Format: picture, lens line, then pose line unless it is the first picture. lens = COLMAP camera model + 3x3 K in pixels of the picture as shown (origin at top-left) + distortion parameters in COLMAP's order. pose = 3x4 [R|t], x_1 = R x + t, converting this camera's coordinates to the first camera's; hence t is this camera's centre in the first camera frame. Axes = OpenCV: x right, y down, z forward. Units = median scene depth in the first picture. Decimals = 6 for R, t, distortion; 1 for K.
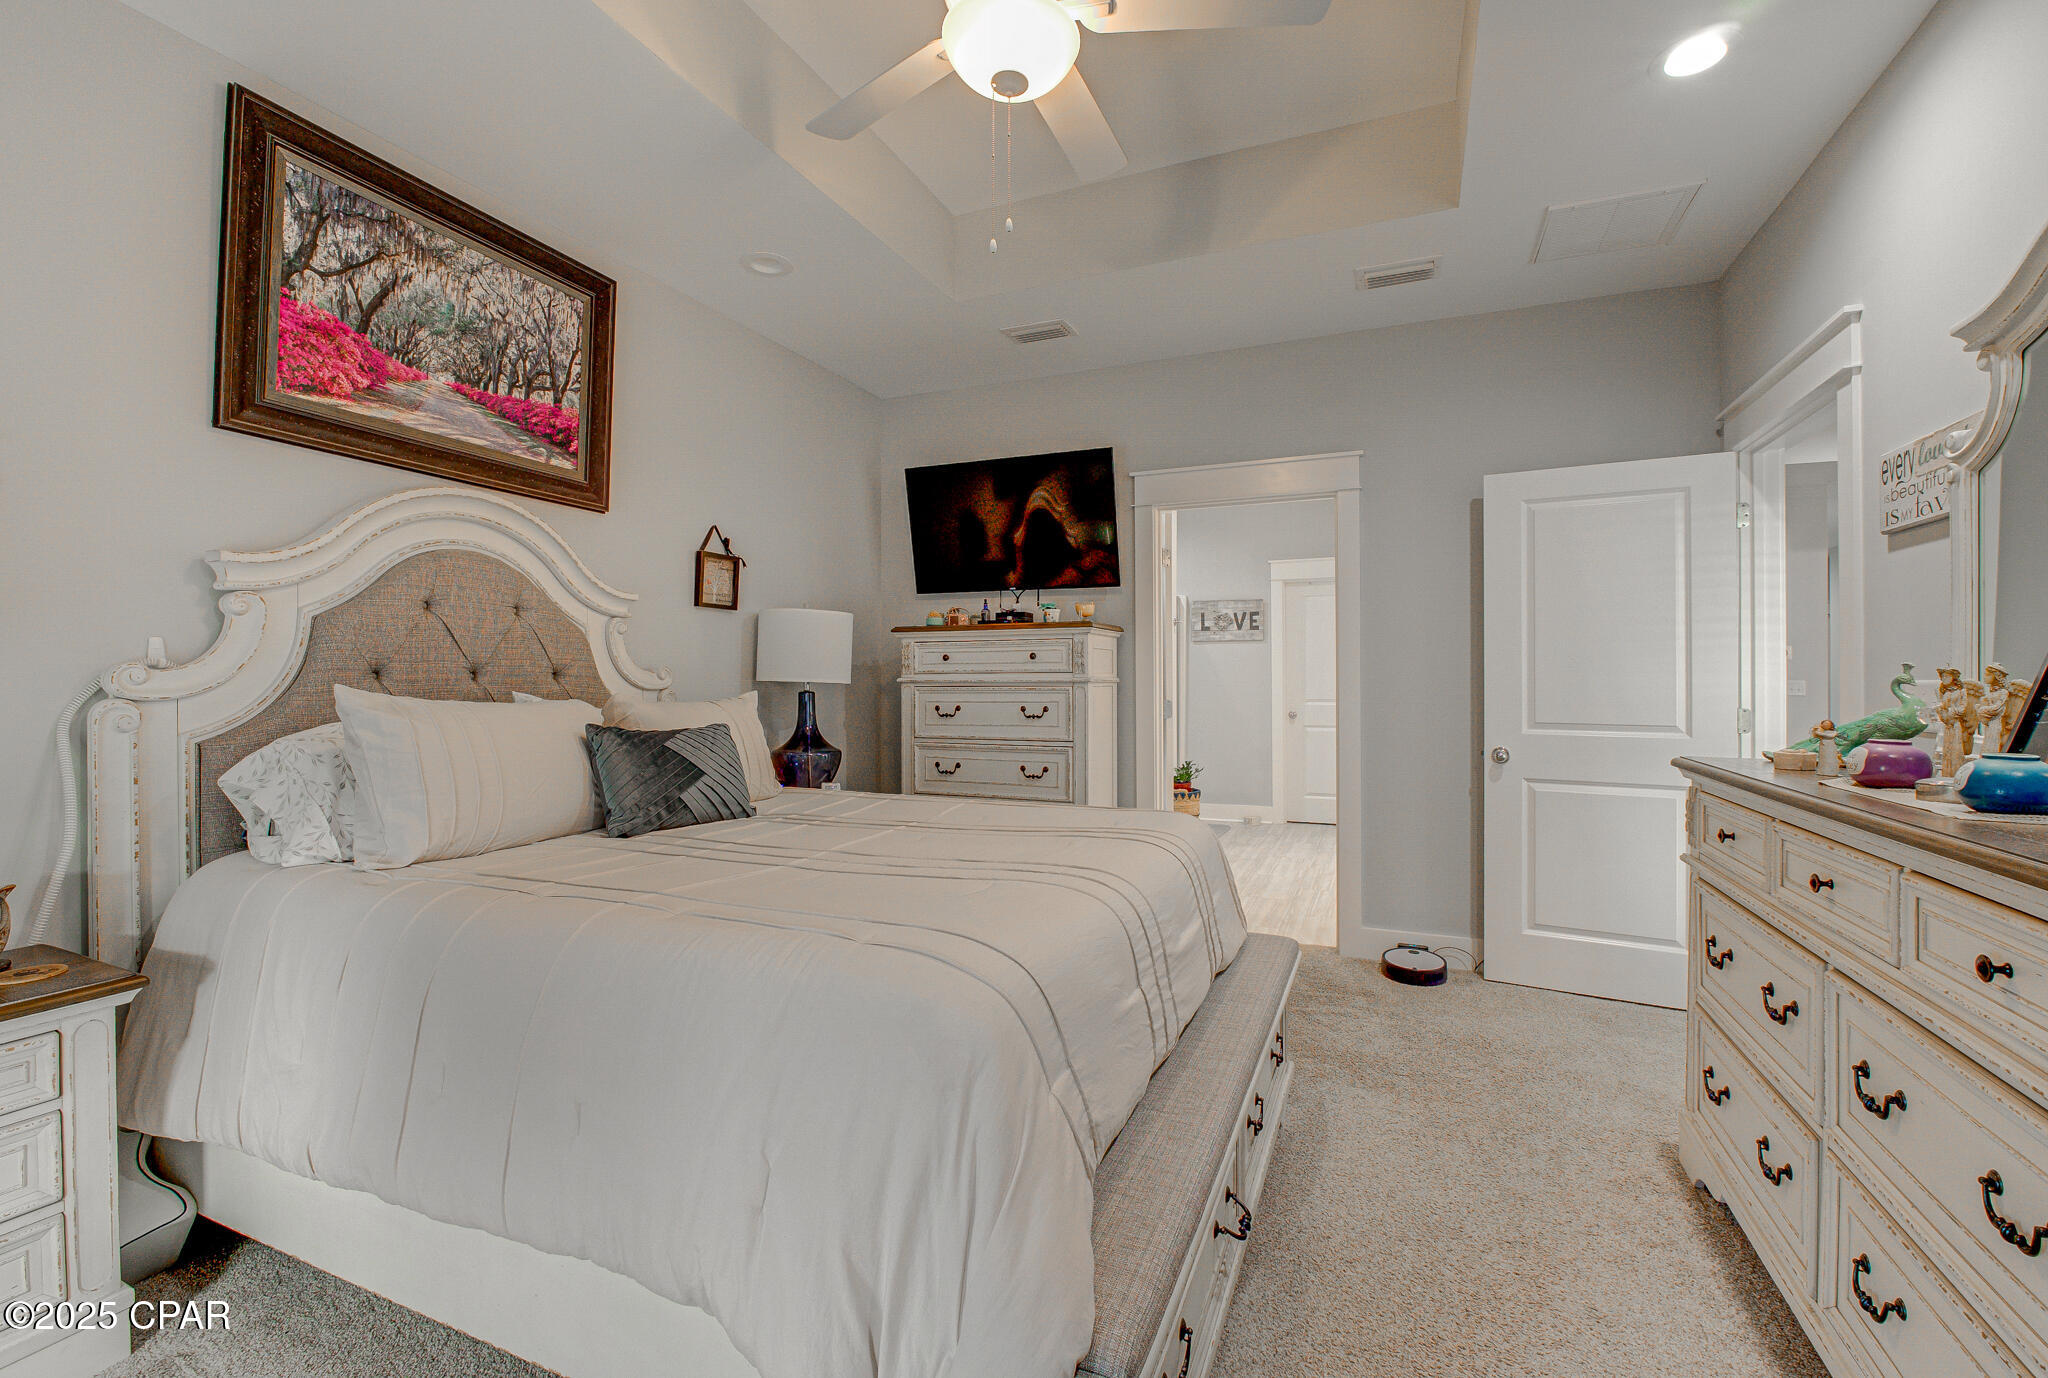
lens RADIAL K [[885.4, 0, 1024.3], [0, 885.4, 673.8], [0, 0, 1]] dist [-0.021681, 0.002874]
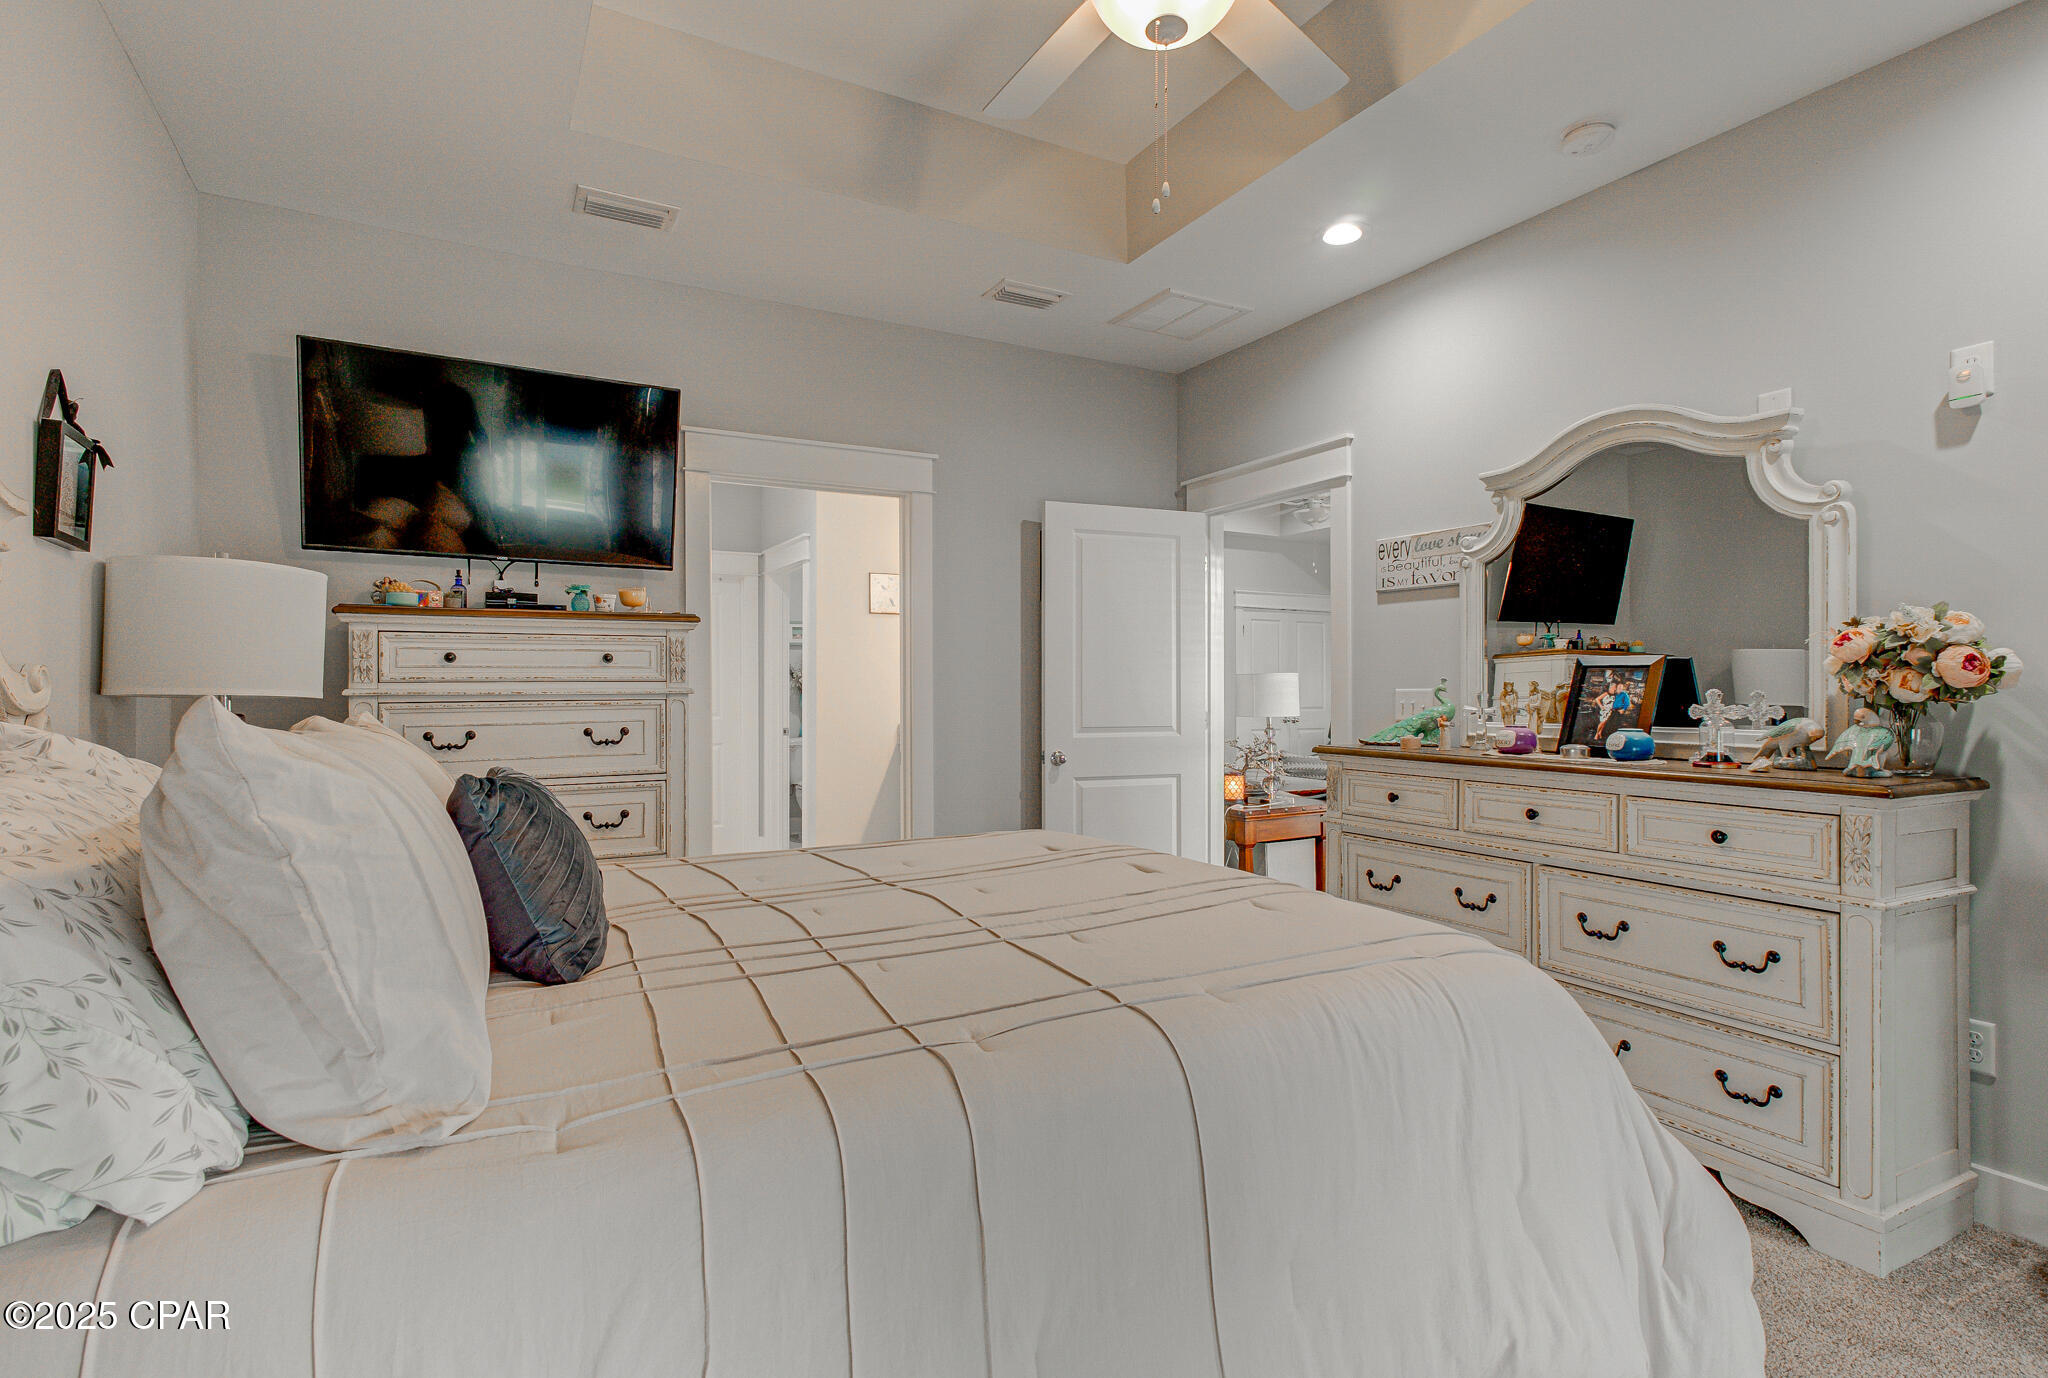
lens RADIAL K [[1033.5, 0, 1030.4], [0, 1033.5, 696.4], [0, 0, 1]] dist [-0.007641, -0.000418]
pose [[0.604309, -0.007121, 0.796719, -0.506610], [-0.002019, 0.999943, 0.010469, 0.001795], [-0.796748, -0.007935, 0.604260, 0.245720]]
